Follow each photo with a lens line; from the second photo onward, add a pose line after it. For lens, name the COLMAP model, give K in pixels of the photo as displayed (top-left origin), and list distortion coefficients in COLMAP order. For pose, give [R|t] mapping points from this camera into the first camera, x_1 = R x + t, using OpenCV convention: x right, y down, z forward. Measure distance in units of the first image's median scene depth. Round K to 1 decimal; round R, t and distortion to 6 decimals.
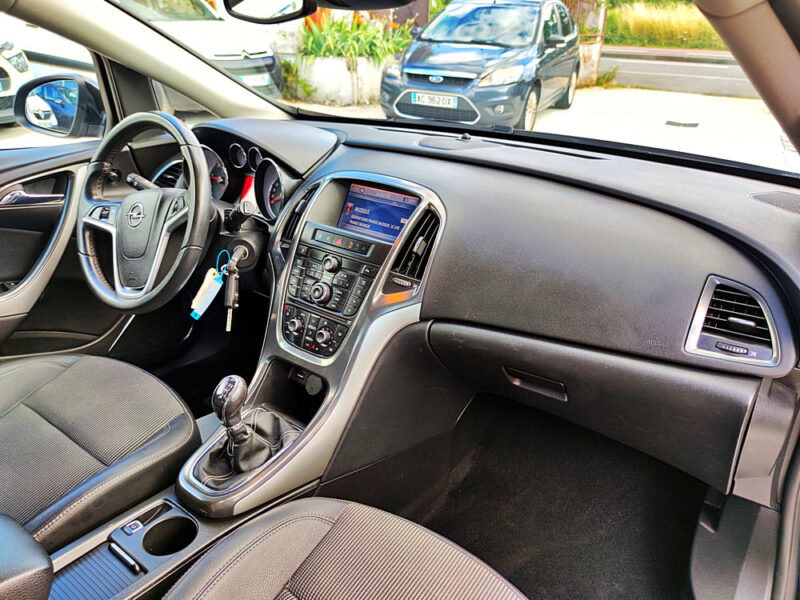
lens RADIAL K [[595.6, 0, 400.0], [0, 595.6, 300.0], [0, 0, 1]] dist [0.031756, 0.000218]
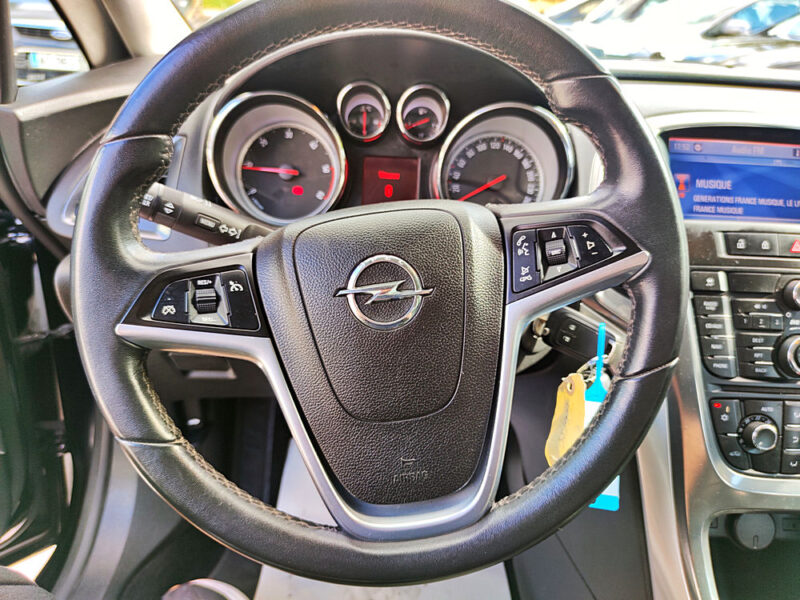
lens RADIAL K [[635.7, 0, 386.0], [0, 635.7, 300.8], [0, 0, 1]] dist [0.031338, -0.002177]
pose [[0.815294, -0.236088, 0.528733, -0.550807], [0.213401, 0.971342, 0.104663, -0.149289], [-0.538290, 0.027501, 0.842311, 0.588845]]
